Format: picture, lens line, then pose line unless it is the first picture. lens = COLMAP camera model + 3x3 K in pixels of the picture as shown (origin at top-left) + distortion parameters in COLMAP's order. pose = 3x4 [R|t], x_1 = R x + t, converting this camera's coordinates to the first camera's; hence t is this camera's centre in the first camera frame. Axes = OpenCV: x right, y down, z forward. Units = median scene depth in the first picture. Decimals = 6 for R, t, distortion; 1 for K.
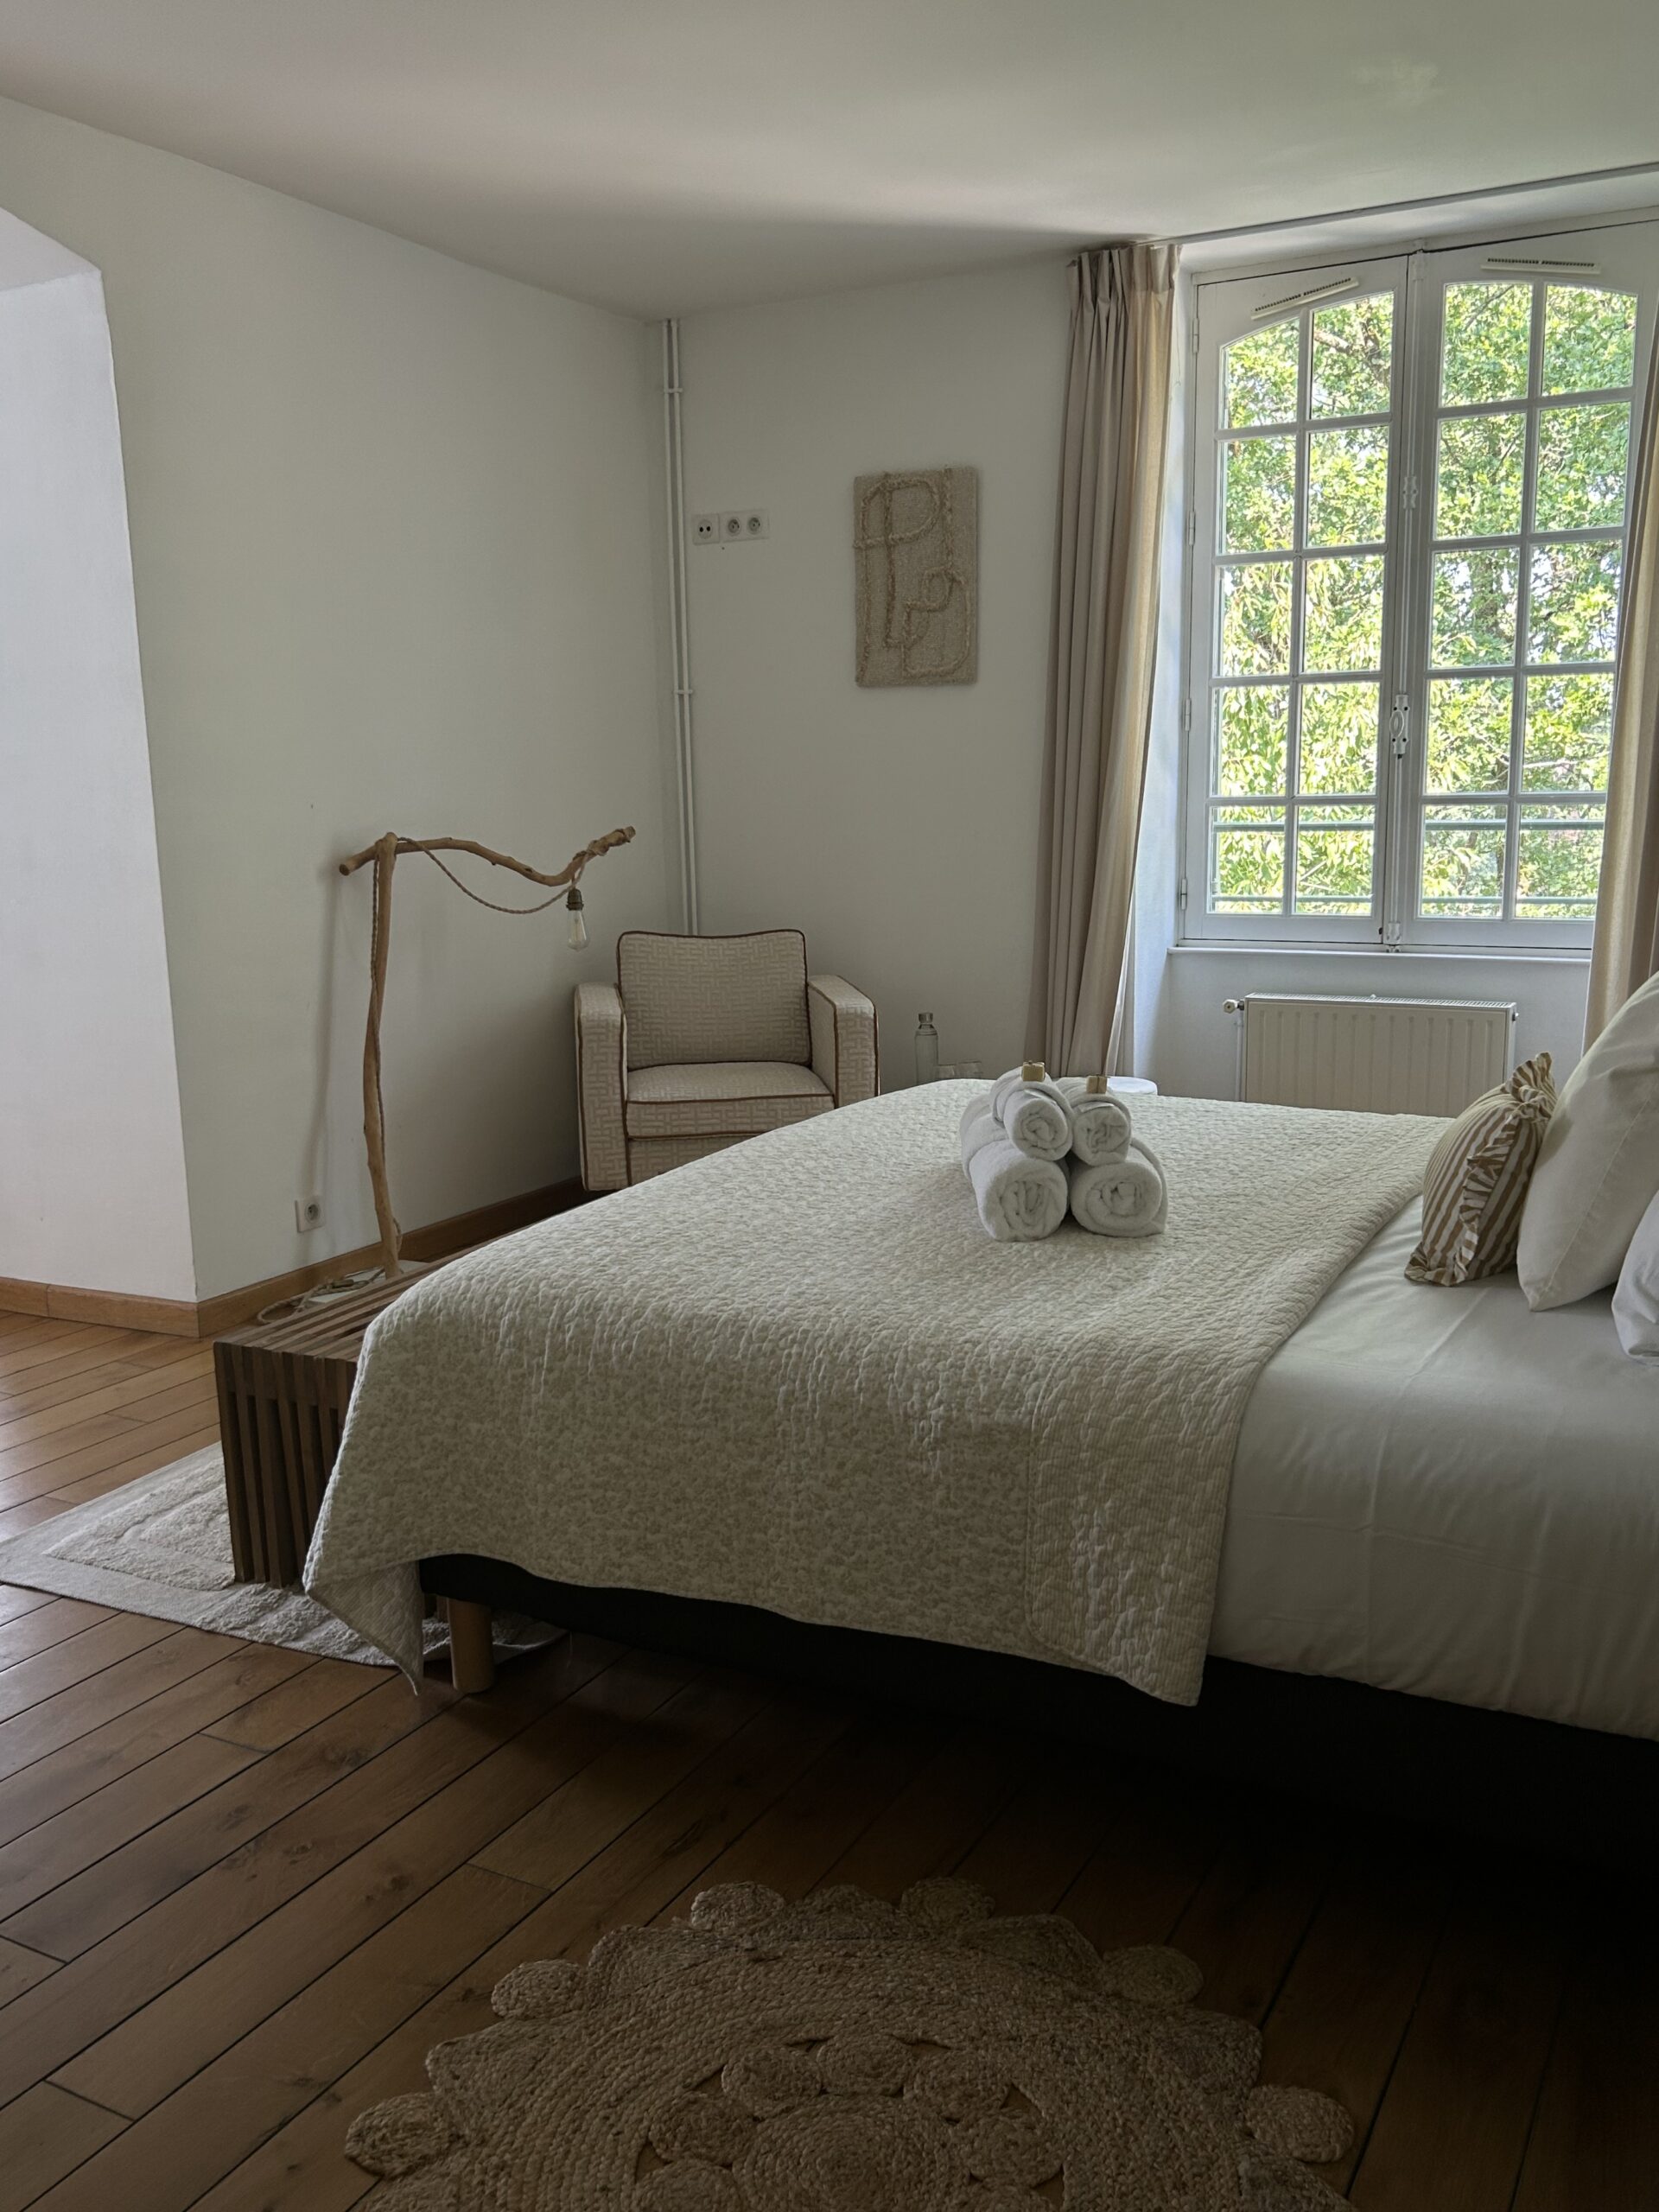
lens RADIAL K [[1894.2, 0, 830.5], [0, 1894.2, 1104.7], [0, 0, 1]] dist [0.013767, 0.003296]
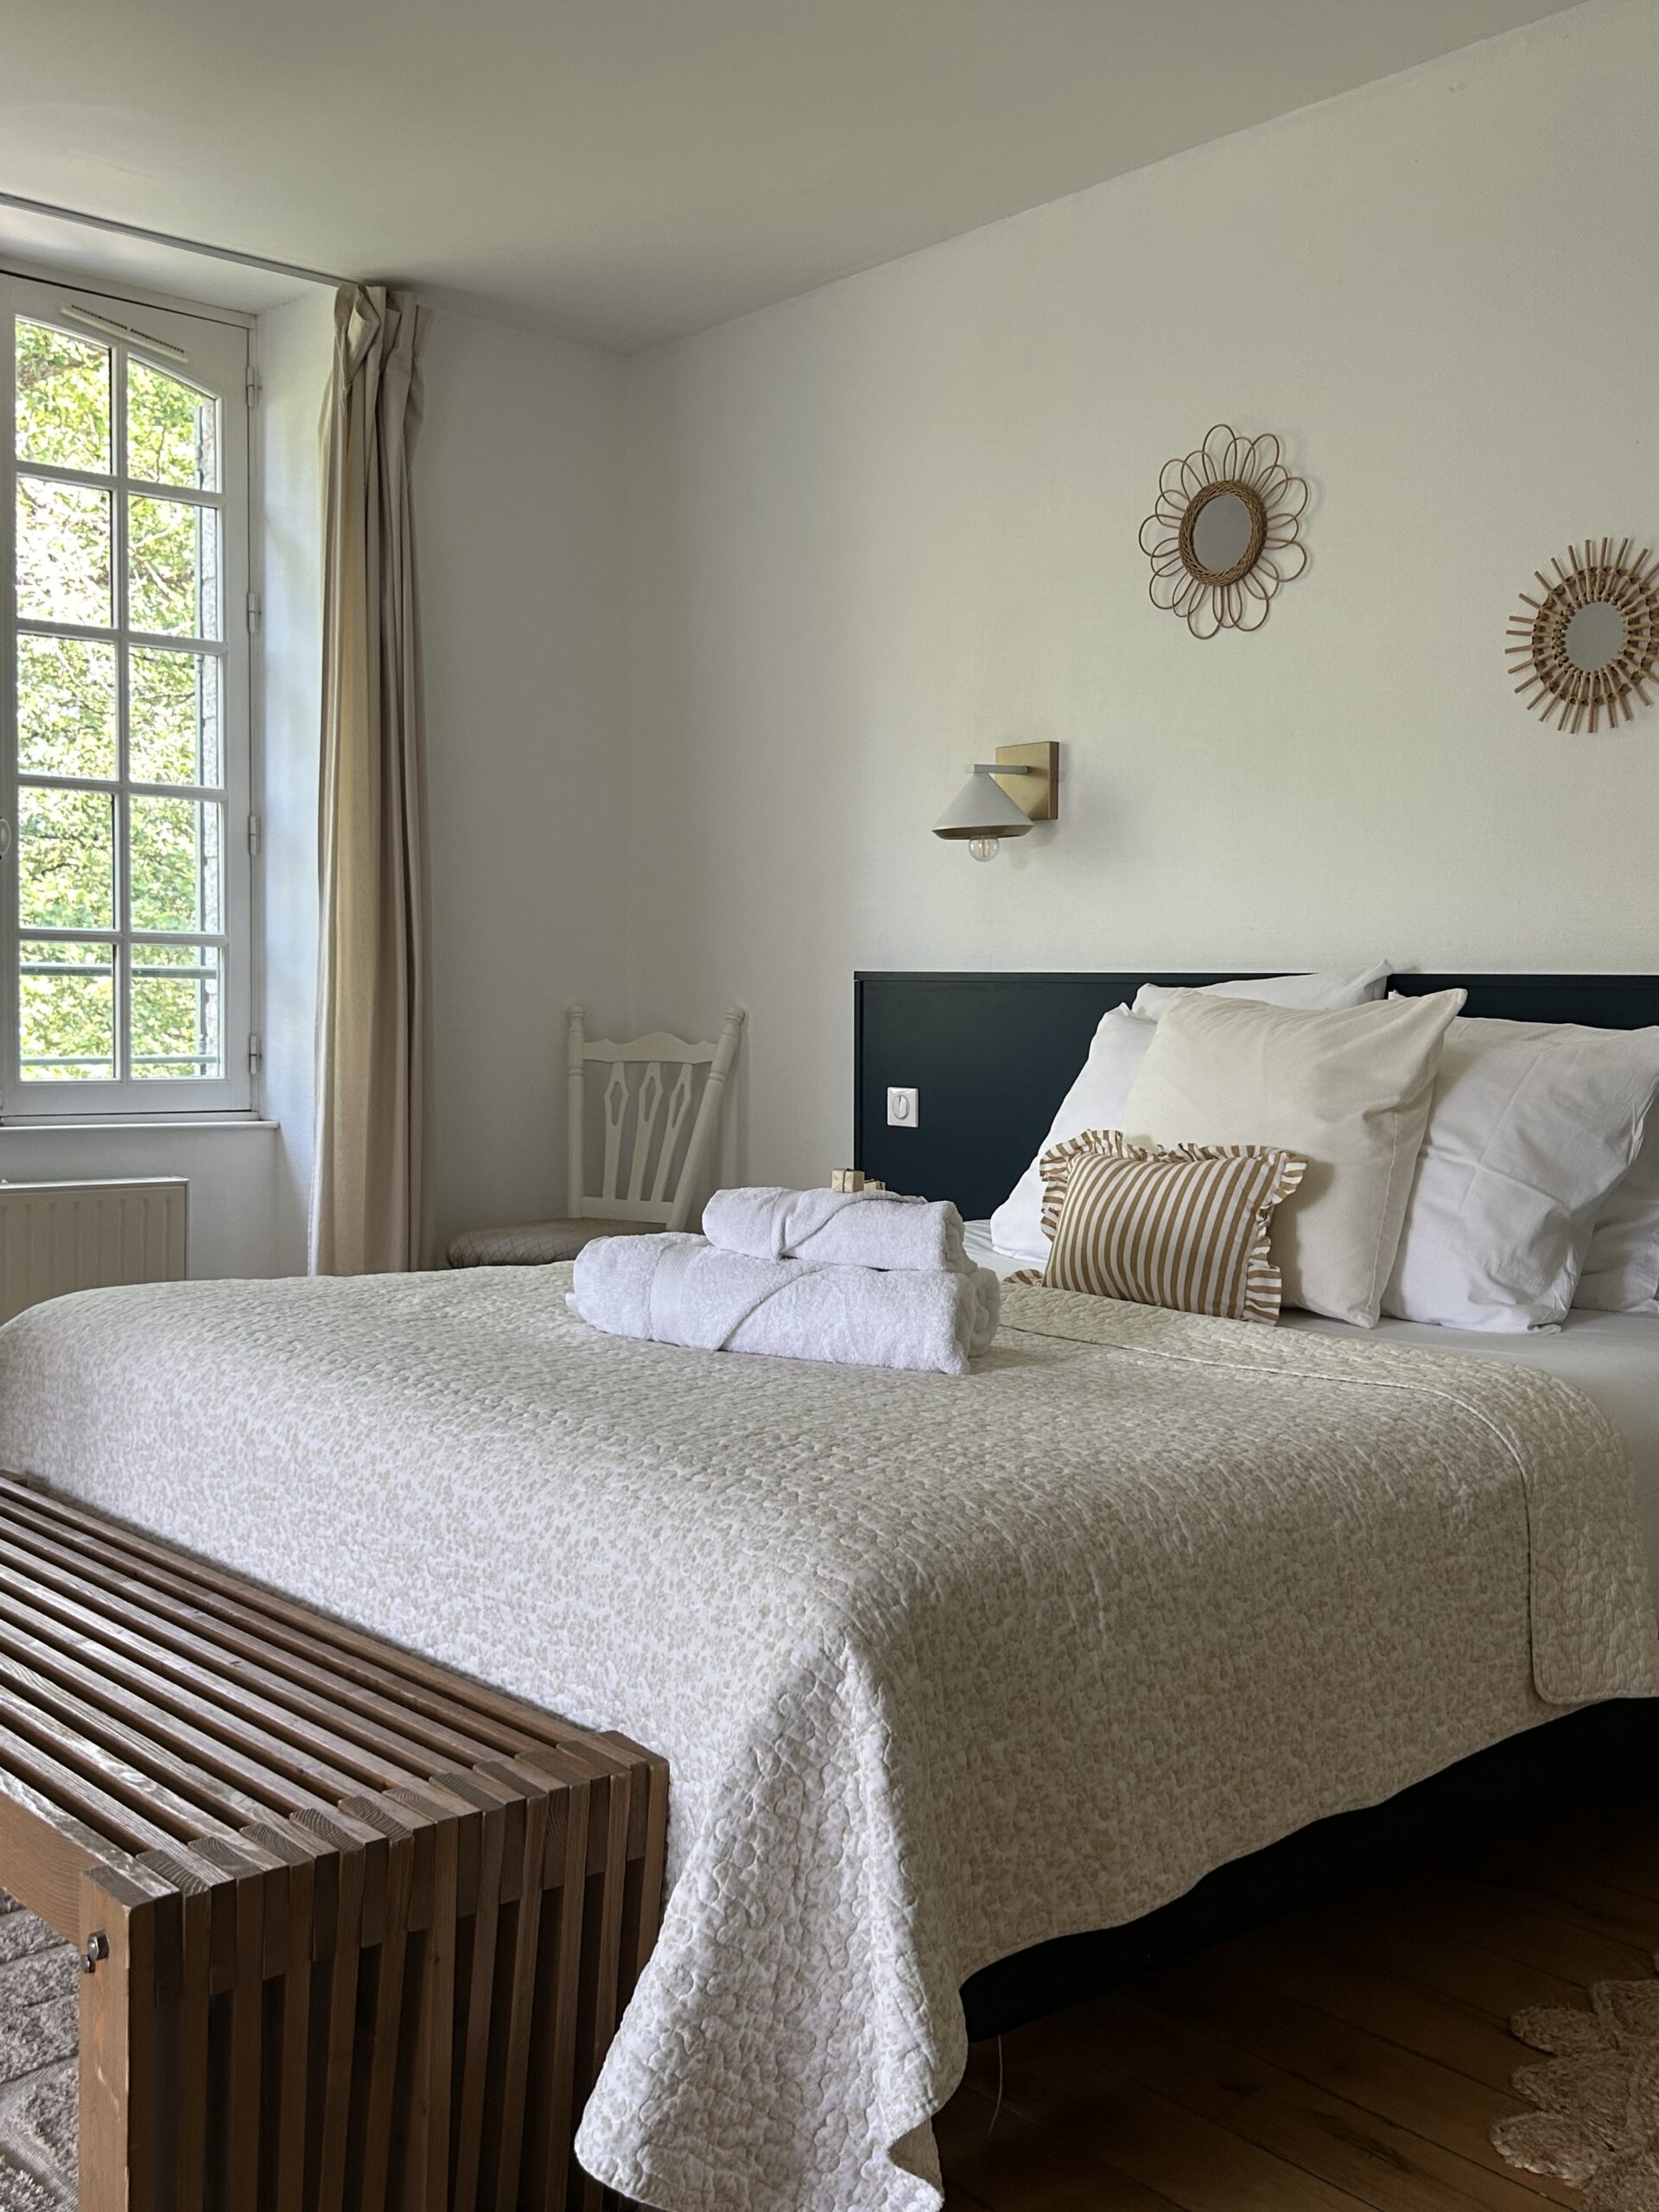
lens RADIAL K [[2191.2, 0, 829.3], [0, 2191.2, 1110.3], [0, 0, 1]] dist [-0.009068, 0.000000]
pose [[0.356884, -0.025108, 0.933811, -0.953657], [0.144011, 0.989167, -0.028441, -0.028495], [-0.922982, 0.144629, 0.356633, 0.828281]]
